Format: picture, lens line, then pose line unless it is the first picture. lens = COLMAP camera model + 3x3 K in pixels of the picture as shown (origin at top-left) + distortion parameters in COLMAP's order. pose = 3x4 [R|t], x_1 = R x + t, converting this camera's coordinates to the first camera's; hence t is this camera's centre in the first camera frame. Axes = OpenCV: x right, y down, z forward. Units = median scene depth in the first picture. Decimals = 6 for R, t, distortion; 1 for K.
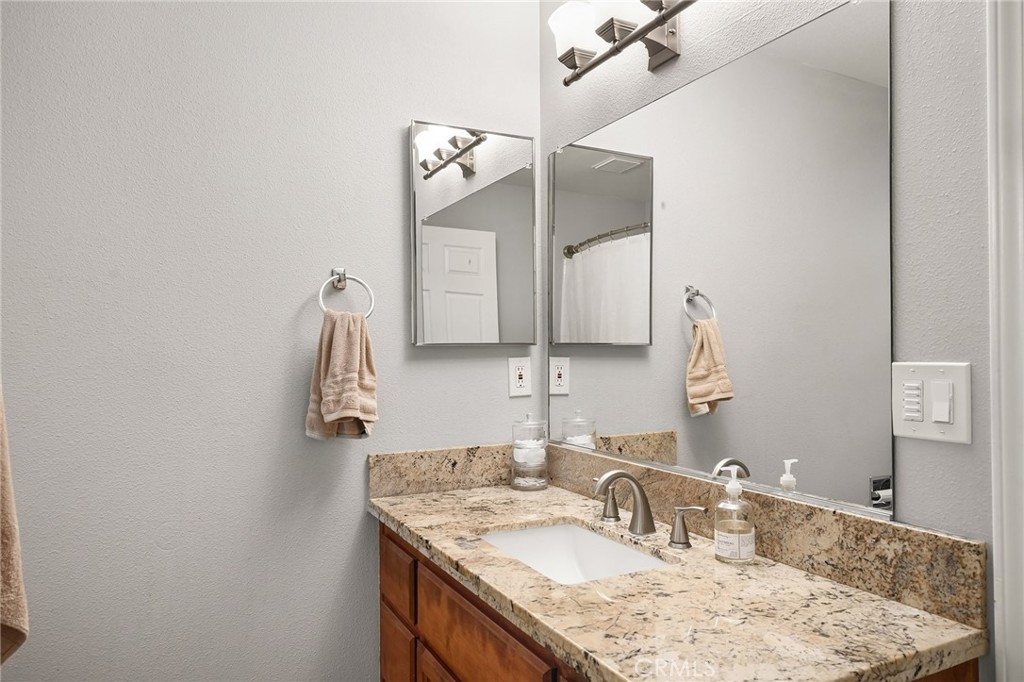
lens RADIAL K [[704.3, 0, 512.0], [0, 704.3, 341.0], [0, 0, 1]] dist [0.003361, 0.001398]
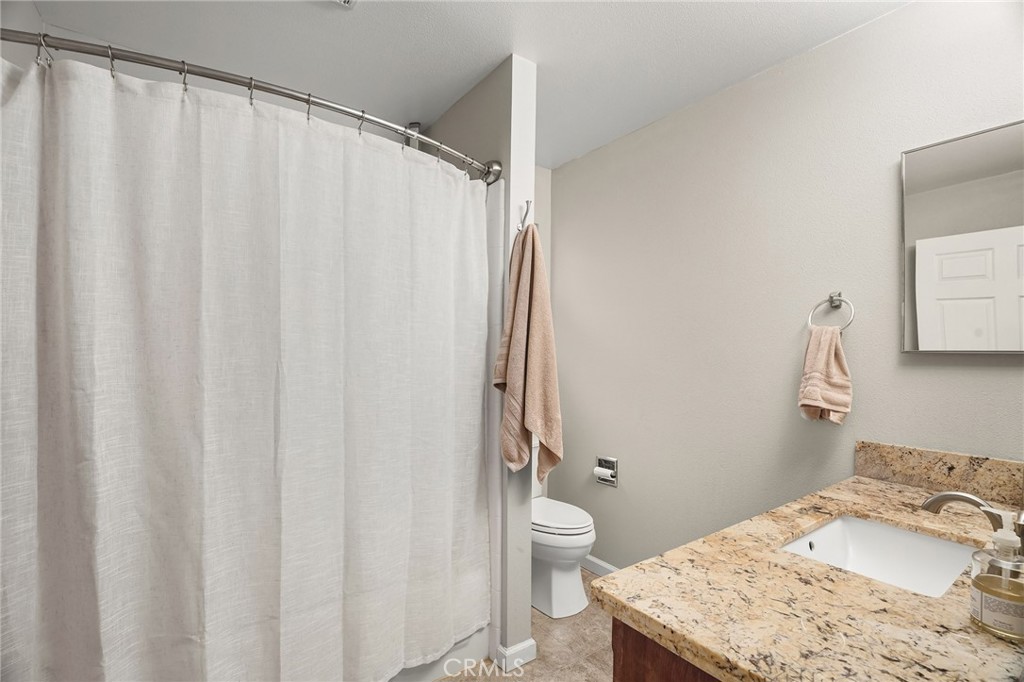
lens RADIAL K [[468.8, 0, 482.4], [0, 468.8, 346.3], [0, 0, 1]] dist [-0.005101, 0.001590]
pose [[0.111735, -0.000867, -0.993738, 0.572655], [0.003039, 0.999995, -0.000531, -0.005460], [0.993733, -0.002960, 0.111737, 0.270742]]
